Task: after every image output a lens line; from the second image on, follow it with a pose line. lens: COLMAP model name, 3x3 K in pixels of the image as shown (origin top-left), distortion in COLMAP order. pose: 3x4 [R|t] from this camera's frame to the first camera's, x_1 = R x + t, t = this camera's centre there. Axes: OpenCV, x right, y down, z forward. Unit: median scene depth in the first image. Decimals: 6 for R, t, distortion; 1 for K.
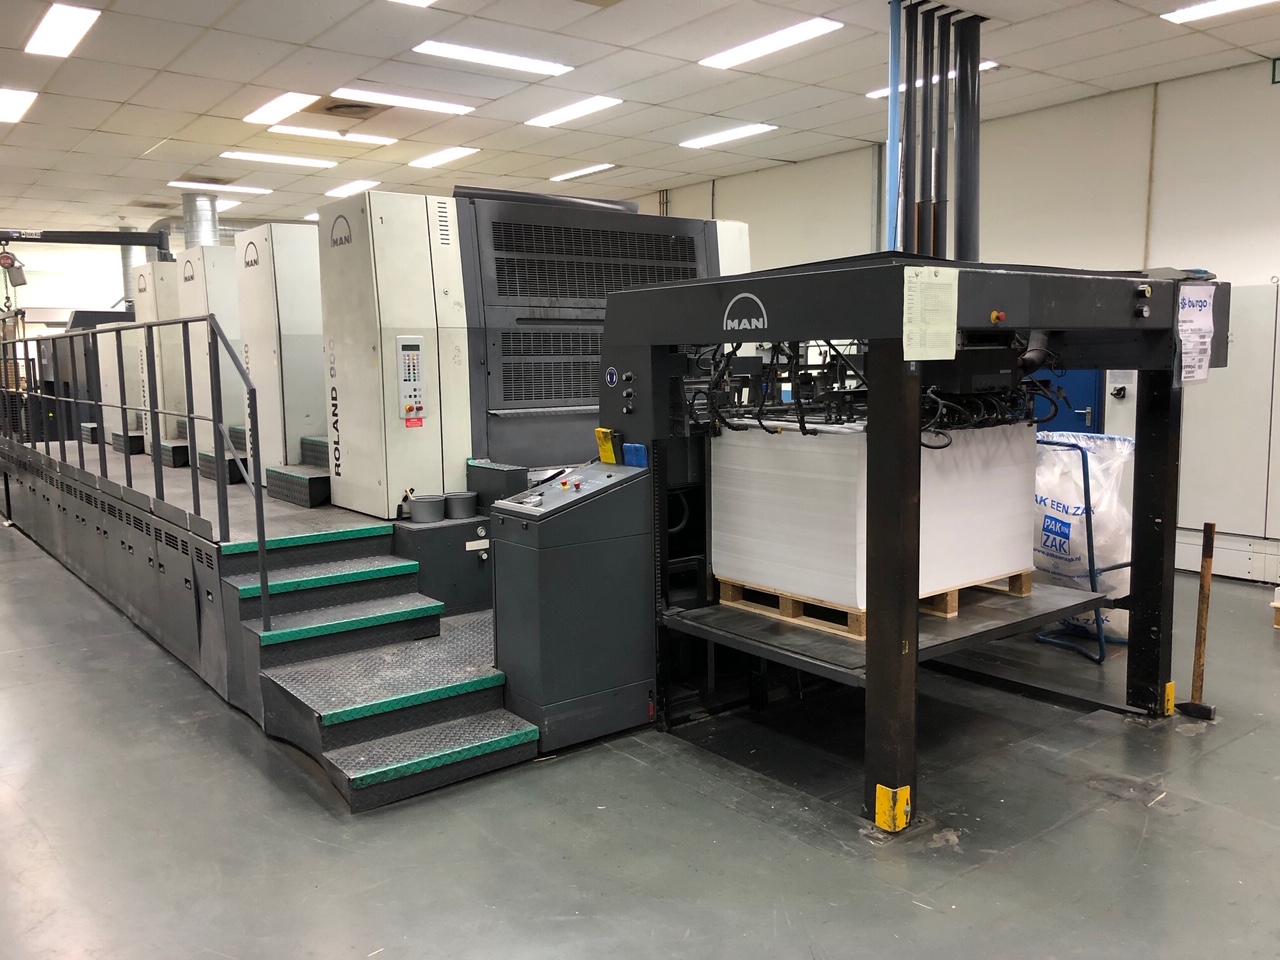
lens RADIAL K [[1048.2, 0, 640.0], [0, 1048.2, 480.0], [0, 0, 1]] dist [0.078817, -0.006509]
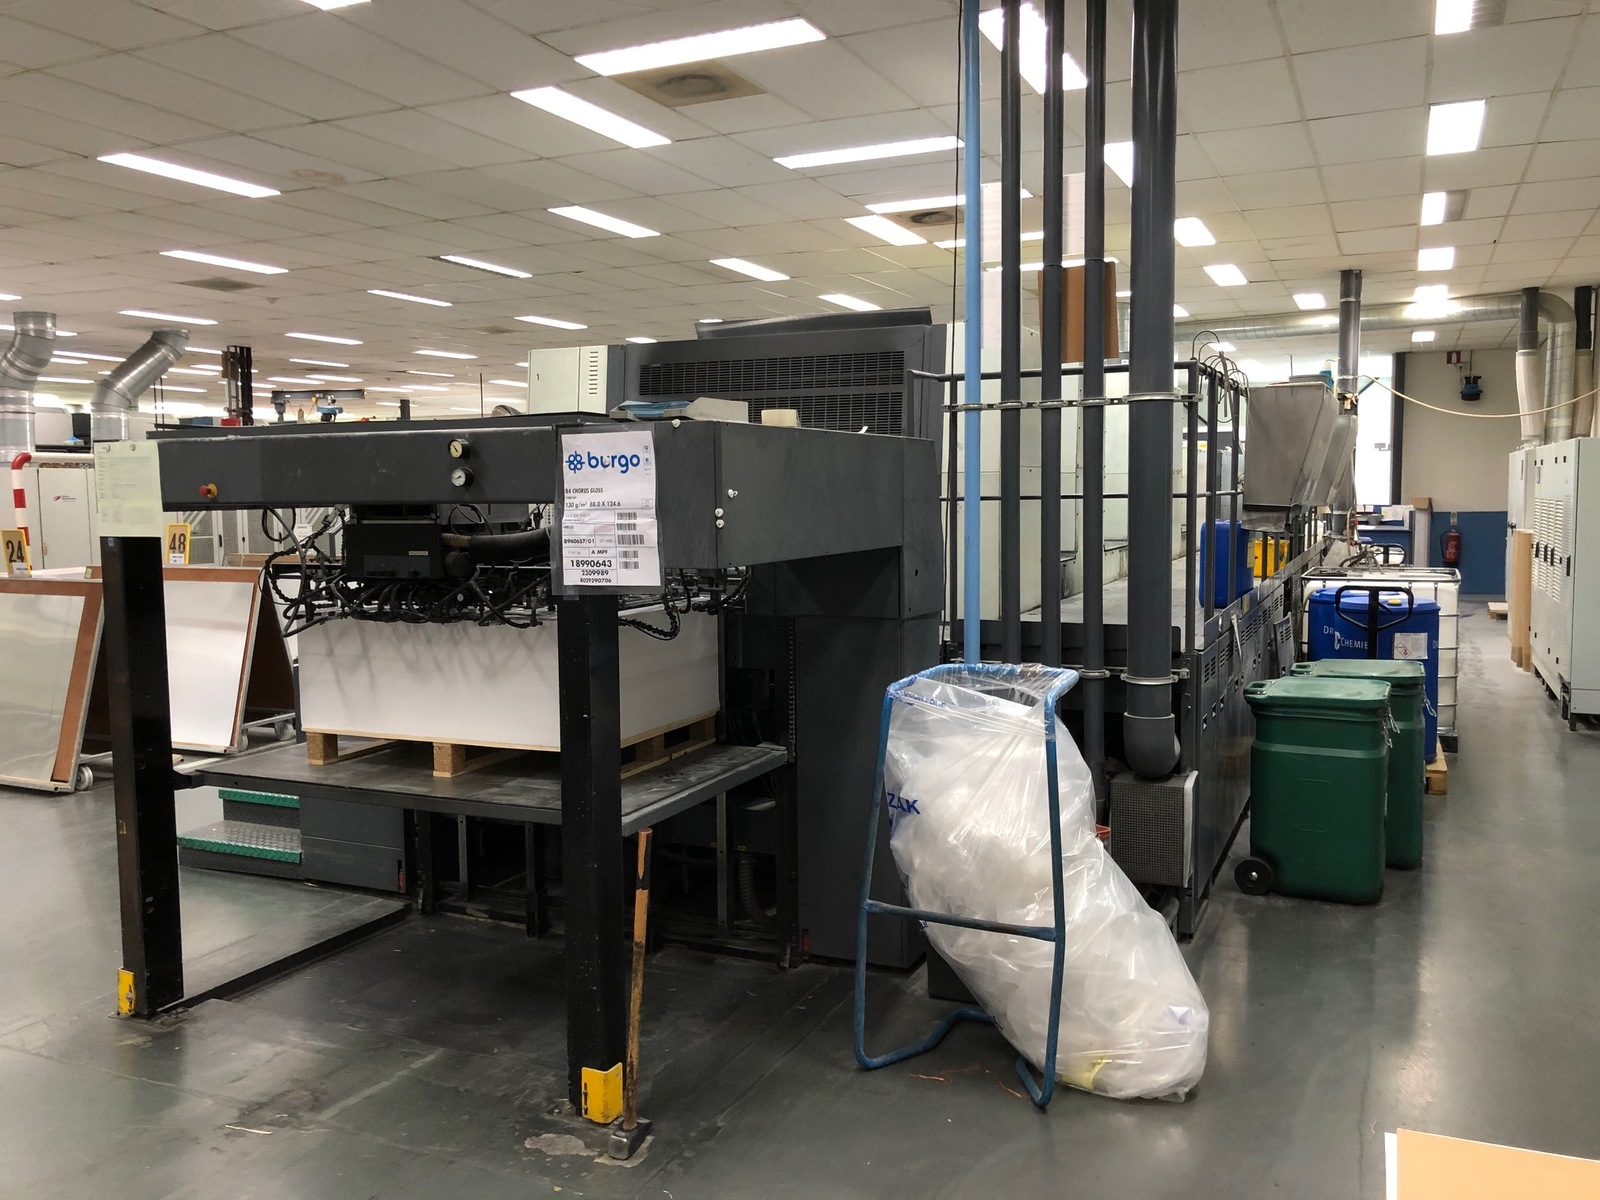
lens RADIAL K [[1299.6, 0, 800.0], [0, 1299.6, 600.0], [0, 0, 1]] dist [0.000609, -0.000475]
pose [[0.467250, 0.086996, -0.879835, 1.005735], [-0.099019, 0.994035, 0.045703, -0.106914], [0.878563, 0.065766, 0.473077, 0.613837]]
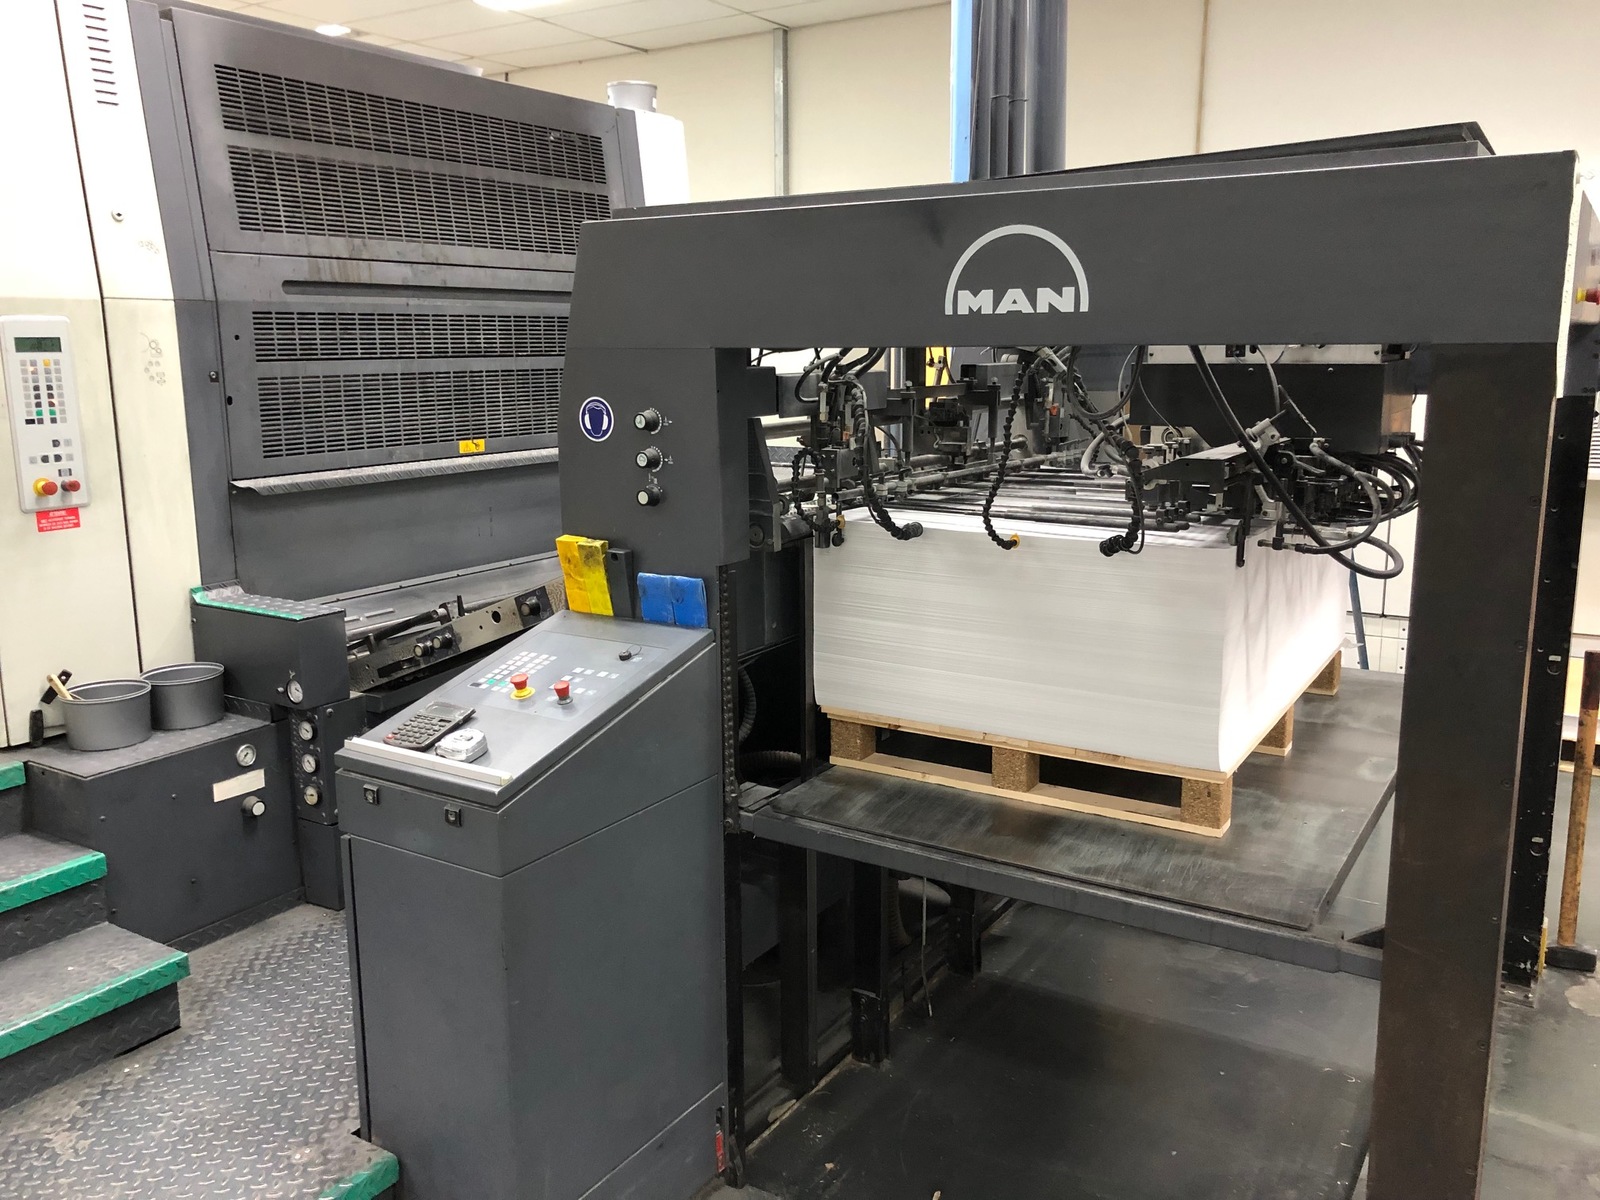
lens RADIAL K [[1310.8, 0, 800.9], [0, 1310.8, 581.5], [0, 0, 1]] dist [0.025689, -0.031681]
pose [[0.937458, -0.057354, 0.343340, -0.116252], [0.036257, 0.997056, 0.067559, -0.054634], [-0.346204, -0.050885, 0.936778, 0.386319]]
